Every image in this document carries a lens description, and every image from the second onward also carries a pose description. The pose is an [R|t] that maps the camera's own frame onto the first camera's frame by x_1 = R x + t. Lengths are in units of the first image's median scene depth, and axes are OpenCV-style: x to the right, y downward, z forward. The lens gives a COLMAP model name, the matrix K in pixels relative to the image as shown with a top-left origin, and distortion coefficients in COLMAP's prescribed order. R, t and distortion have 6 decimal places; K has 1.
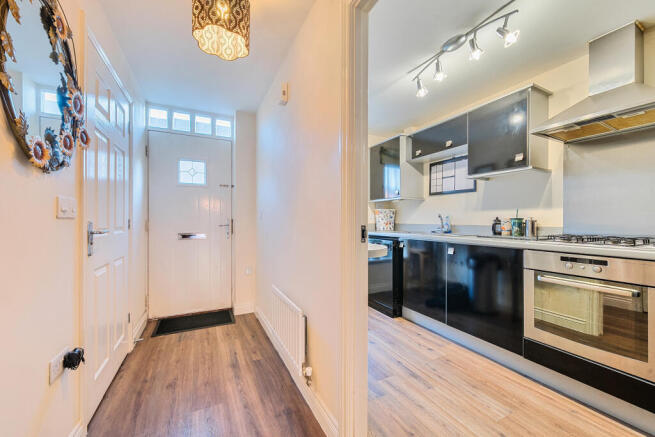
lens RADIAL K [[264.5, 0, 318.1], [0, 264.5, 220.4], [0, 0, 1]] dist [-0.001222, -0.000284]
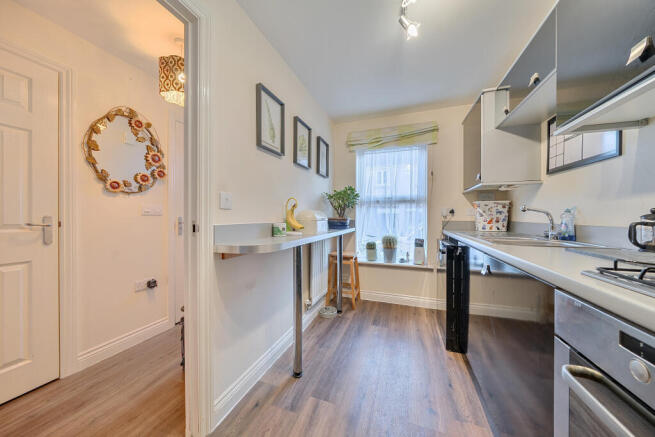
lens RADIAL K [[227.0, 0, 329.8], [0, 227.0, 217.5], [0, 0, 1]] dist [-0.010786, -0.000036]
pose [[0.674001, 0.001943, -0.738728, 0.582775], [-0.000199, 0.999997, 0.002449, 0.000649], [0.738730, -0.001504, 0.674000, 0.376685]]
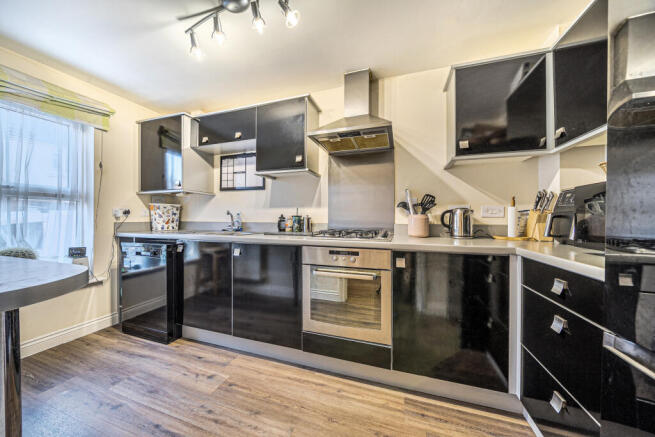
lens RADIAL K [[227.0, 0, 329.8], [0, 227.0, 217.5], [0, 0, 1]] dist [-0.010786, -0.000036]
pose [[0.706313, 0.000084, 0.707899, 0.168666], [0.001174, 0.999998, -0.001290, 0.000581], [-0.707898, 0.001742, 0.706312, 0.221168]]
